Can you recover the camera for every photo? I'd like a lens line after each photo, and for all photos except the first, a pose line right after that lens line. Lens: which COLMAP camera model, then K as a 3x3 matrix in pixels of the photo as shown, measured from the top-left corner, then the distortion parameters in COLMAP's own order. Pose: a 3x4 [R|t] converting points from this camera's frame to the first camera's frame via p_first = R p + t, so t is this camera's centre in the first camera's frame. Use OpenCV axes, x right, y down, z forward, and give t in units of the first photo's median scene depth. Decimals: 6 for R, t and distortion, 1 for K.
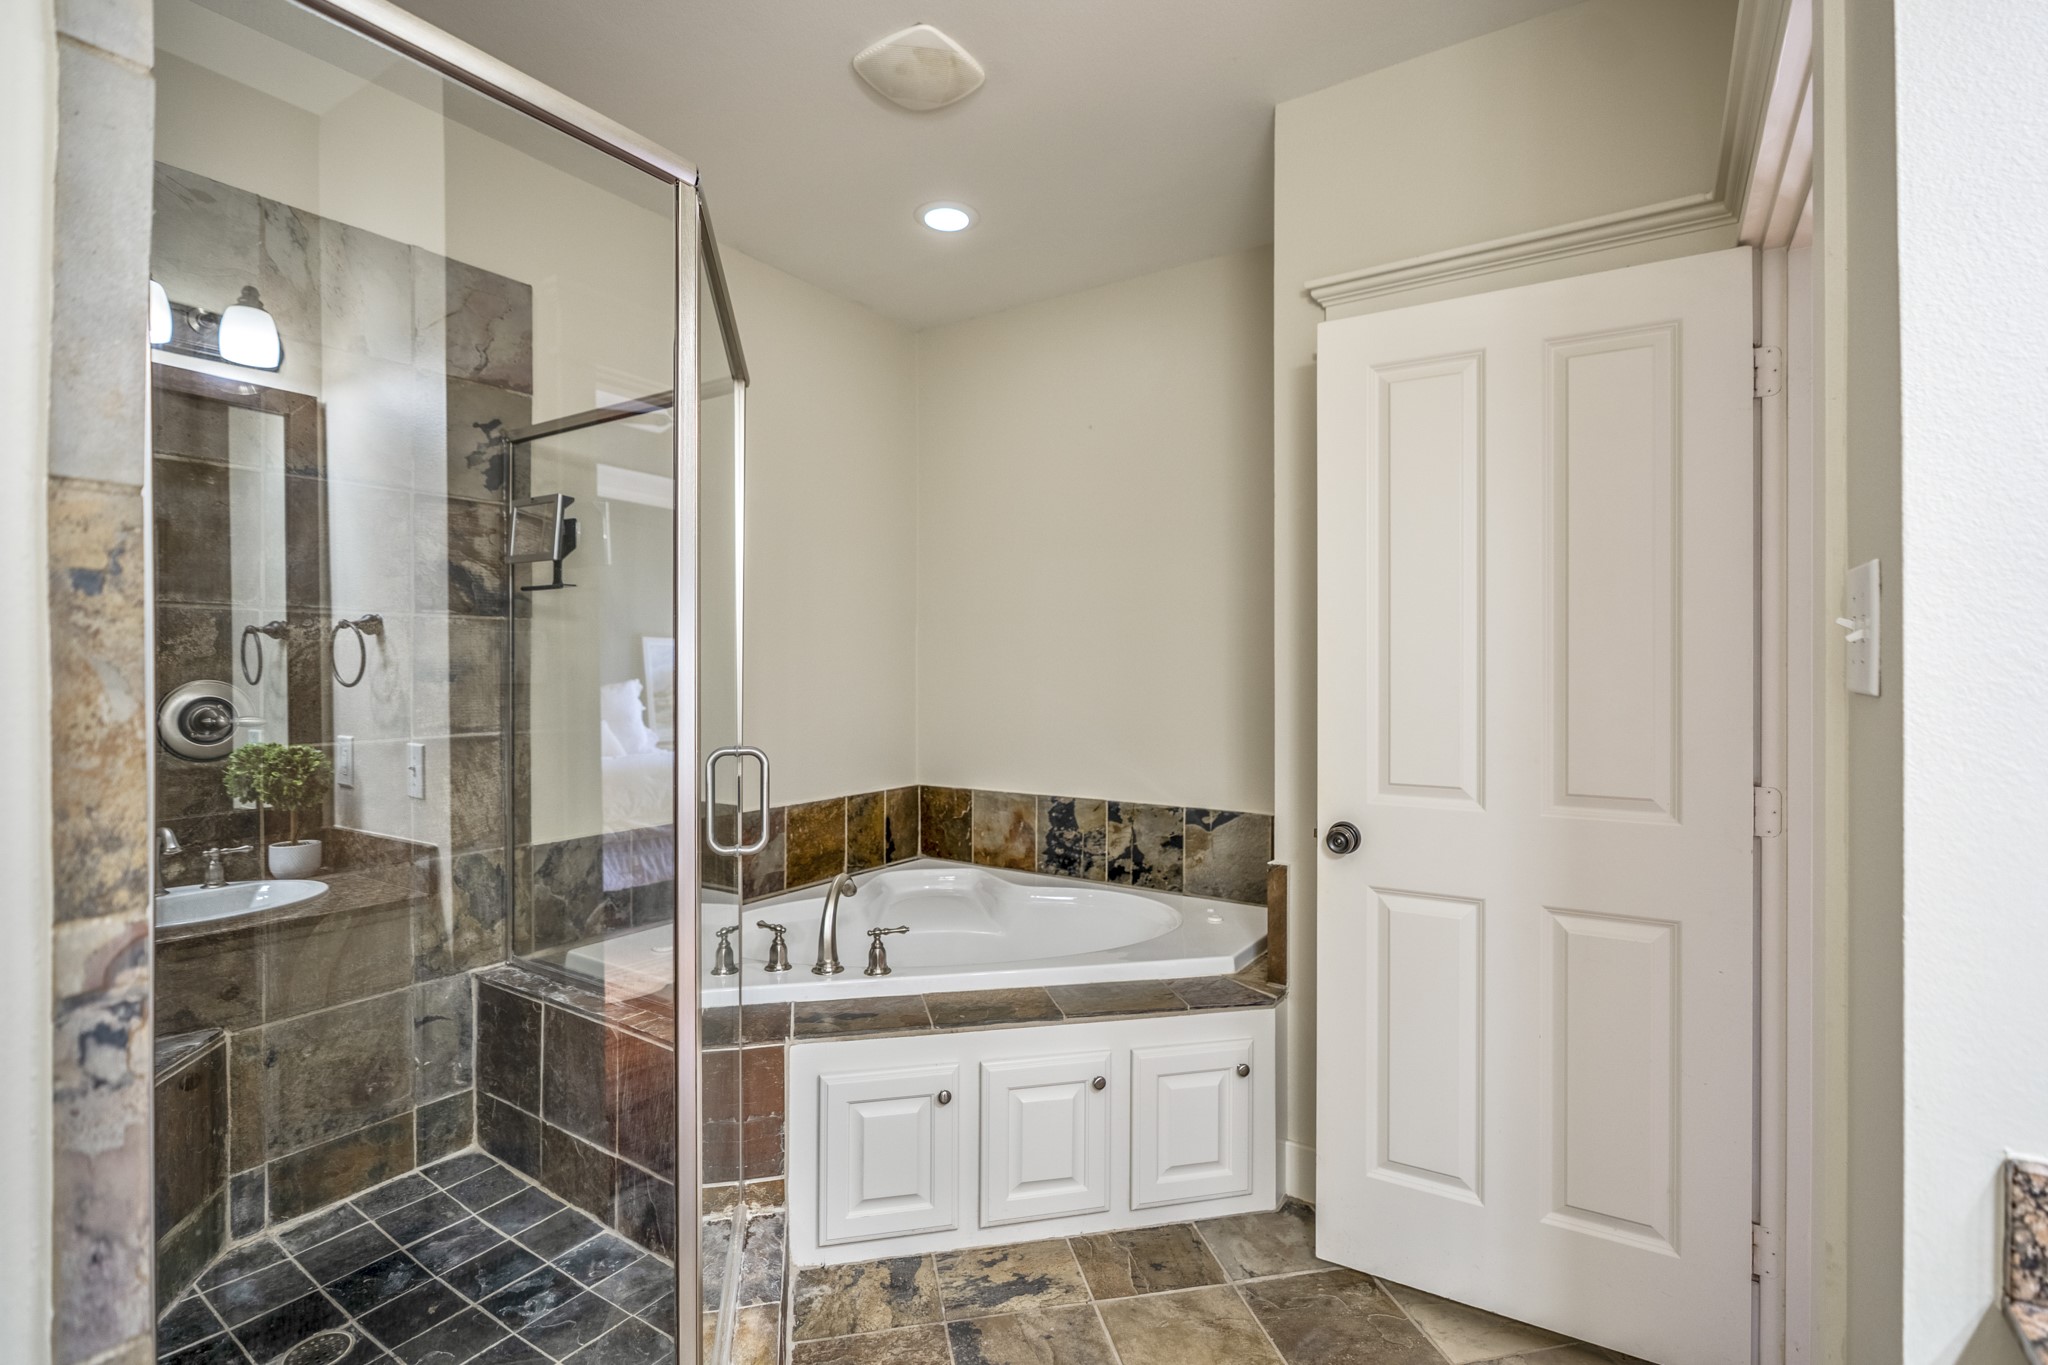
lens RADIAL K [[955.9, 0, 1018.7], [0, 955.9, 672.8], [0, 0, 1]] dist [-0.006383, 0.001552]
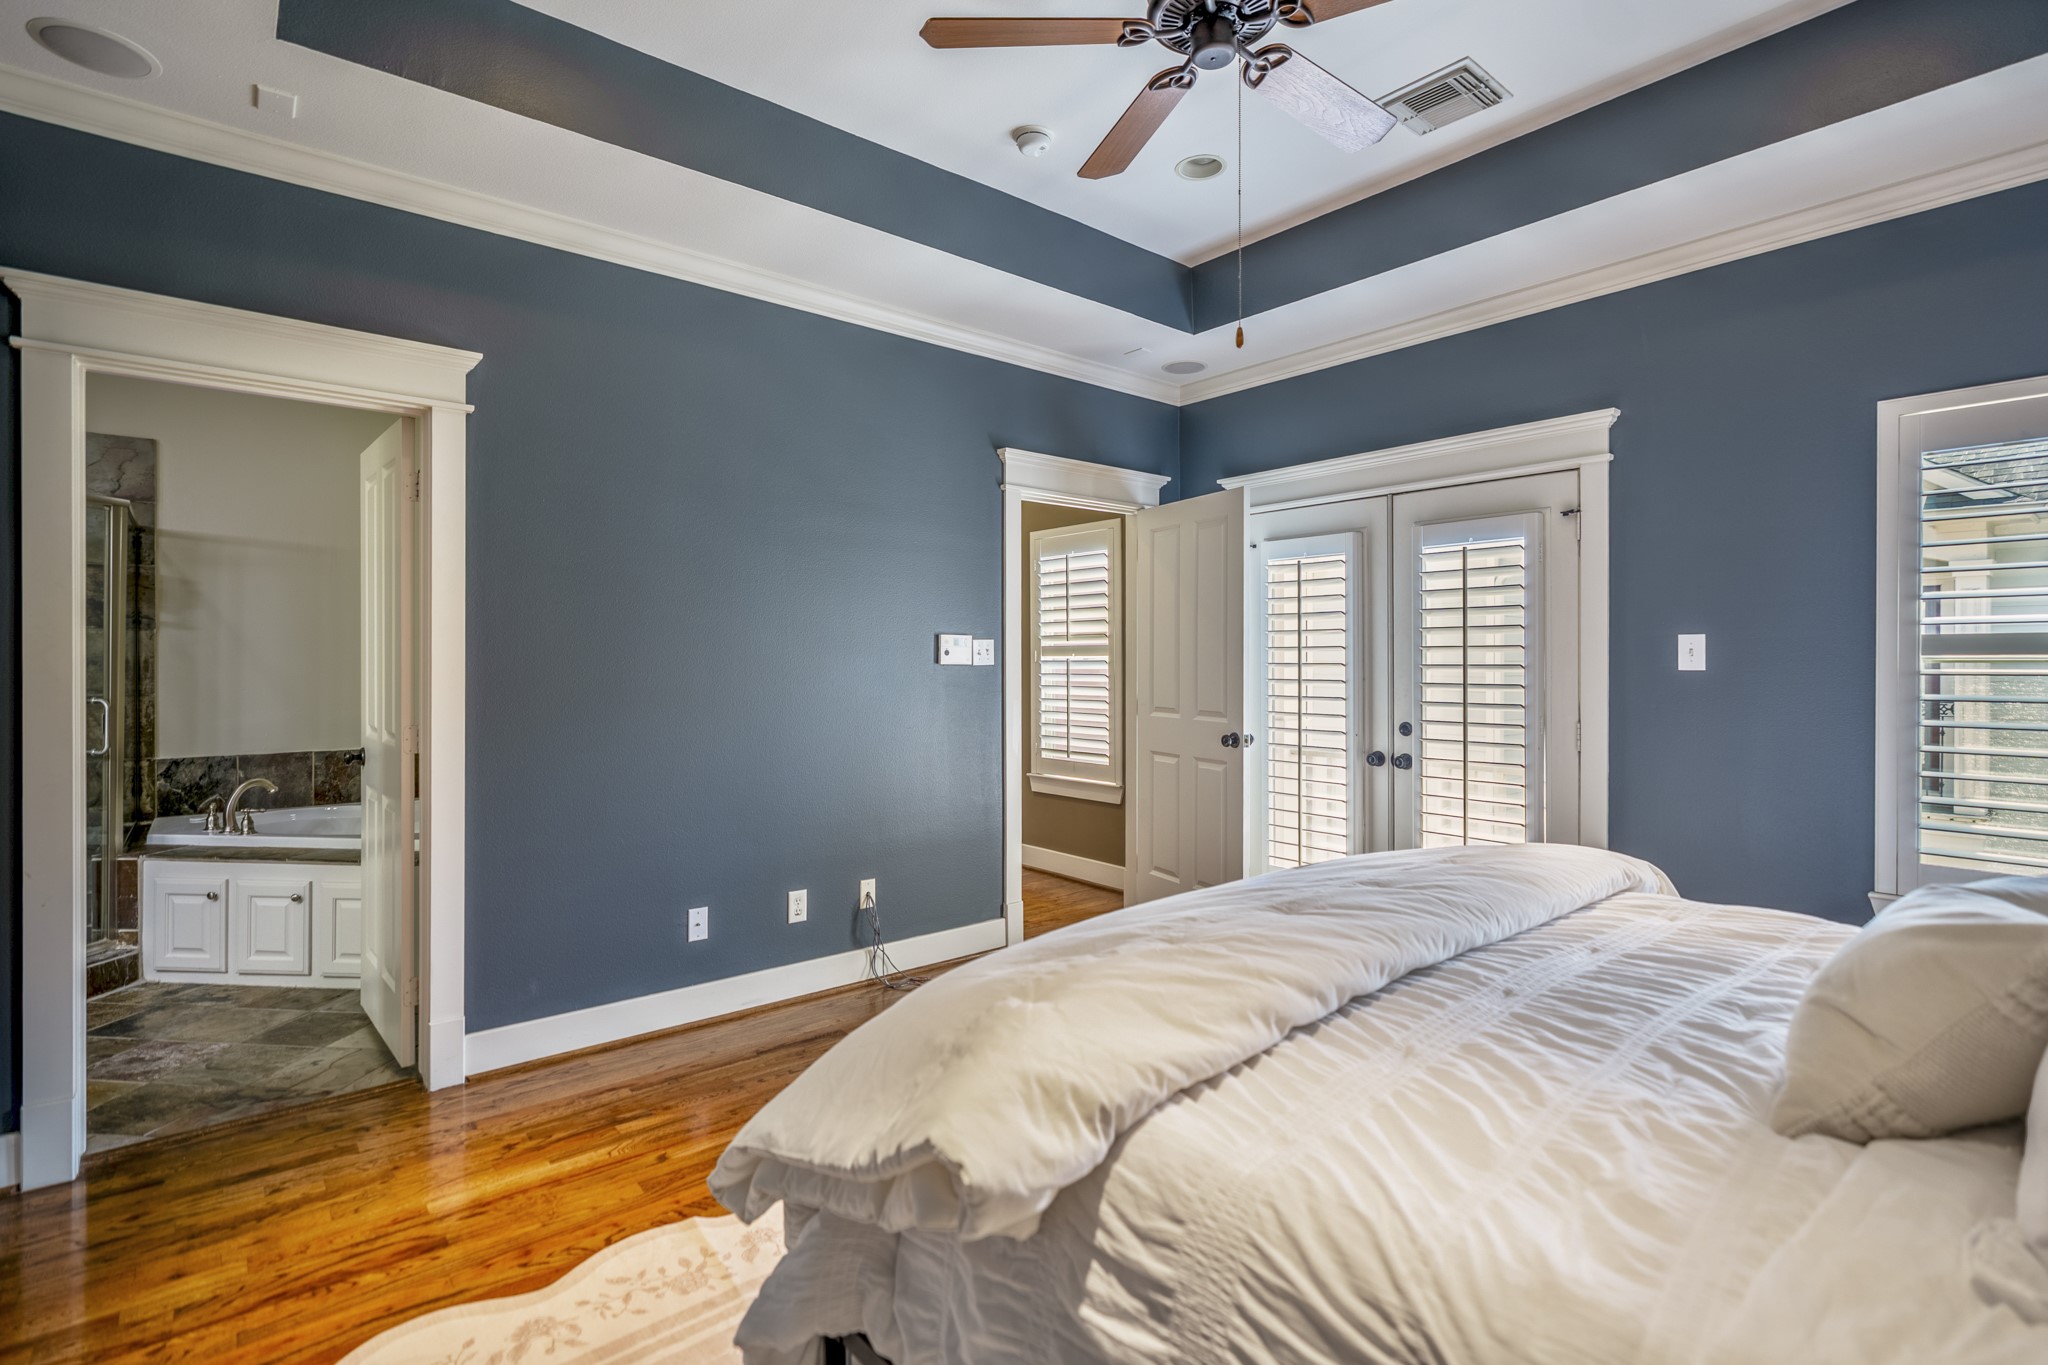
lens RADIAL K [[955.9, 0, 1033.1], [0, 955.9, 674.0], [0, 0, 1]] dist [-0.006383, 0.001552]
pose [[0.960559, 0.002459, -0.278064, 1.527747], [-0.000572, 0.999976, 0.006865, 0.011991], [0.278074, -0.006435, 0.960538, -0.229966]]
